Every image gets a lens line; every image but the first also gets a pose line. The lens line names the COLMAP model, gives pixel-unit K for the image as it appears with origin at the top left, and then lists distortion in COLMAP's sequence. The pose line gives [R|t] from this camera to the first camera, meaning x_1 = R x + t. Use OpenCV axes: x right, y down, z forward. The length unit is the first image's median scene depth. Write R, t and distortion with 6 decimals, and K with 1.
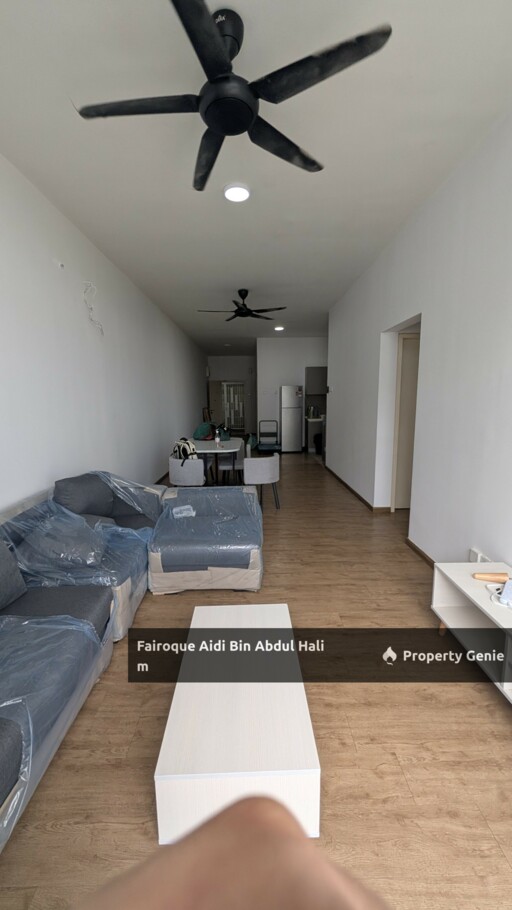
lens RADIAL K [[349.4, 0, 255.1], [0, 349.4, 454.5], [0, 0, 1]] dist [-0.000235, -0.000177]
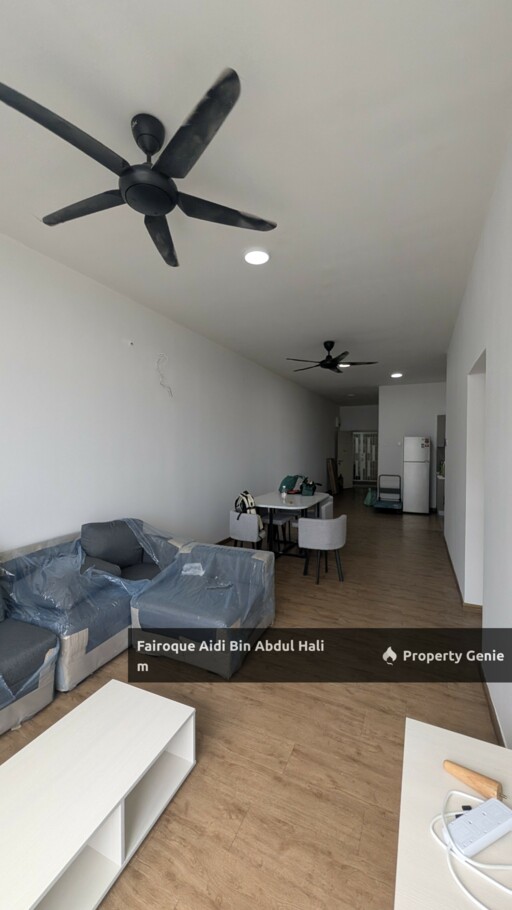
lens RADIAL K [[349.4, 0, 255.1], [0, 349.4, 454.5], [0, 0, 1]] dist [-0.000235, -0.000177]
pose [[0.900612, 0.021051, -0.434114, 0.255600], [-0.079905, 0.989820, -0.117773, -0.036508], [0.427216, 0.140756, 0.893126, 0.108931]]
